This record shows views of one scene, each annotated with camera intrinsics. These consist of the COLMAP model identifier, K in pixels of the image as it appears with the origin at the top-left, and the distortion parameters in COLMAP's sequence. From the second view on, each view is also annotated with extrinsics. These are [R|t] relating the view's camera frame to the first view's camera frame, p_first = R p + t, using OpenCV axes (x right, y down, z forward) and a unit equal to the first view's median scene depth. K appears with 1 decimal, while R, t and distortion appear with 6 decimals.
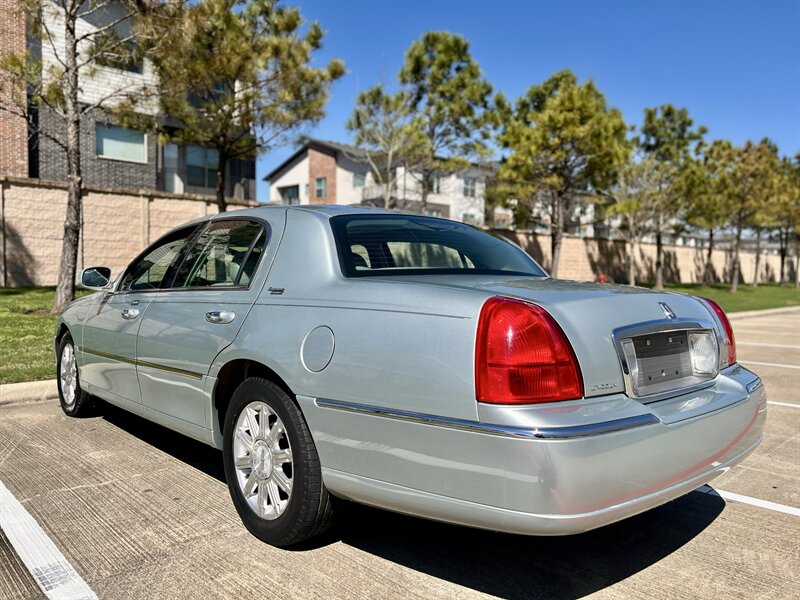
lens RADIAL K [[600.1, 0, 396.4], [0, 600.1, 303.5], [0, 0, 1]] dist [0.053948, -0.054674]
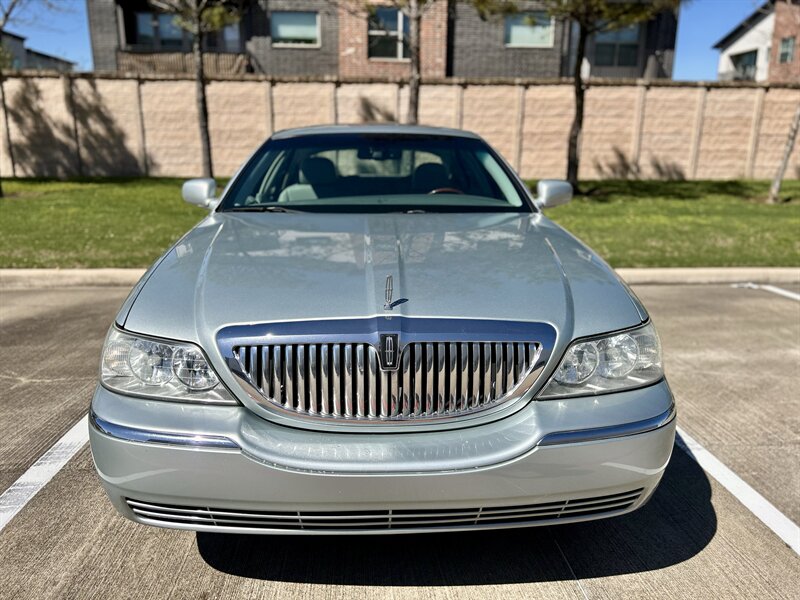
lens RADIAL K [[603.9, 0, 394.1], [0, 603.9, 297.1], [0, 0, 1]] dist [0.044722, -0.050132]
pose [[0.768515, 0.140784, -0.624151, 0.065479], [-0.031472, 0.982629, 0.182891, -0.009231], [0.639058, -0.120911, 0.759596, 0.056791]]
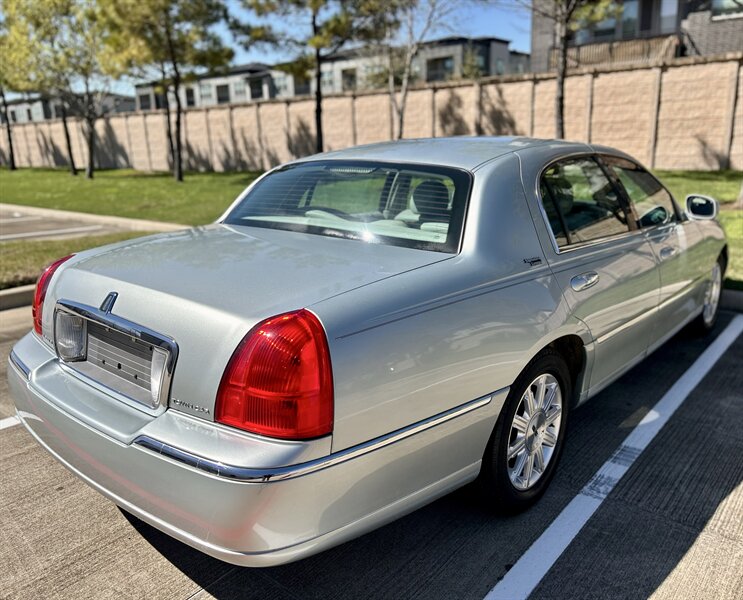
lens RADIAL K [[601.8, 0, 378.1], [0, 601.8, 299.8], [0, 0, 1]] dist [0.049262, -0.052005]
pose [[0.129021, 0.234982, -0.963399, 0.141680], [-0.024297, 0.971976, 0.233821, -0.022139], [0.991344, -0.006760, 0.131115, 0.132537]]
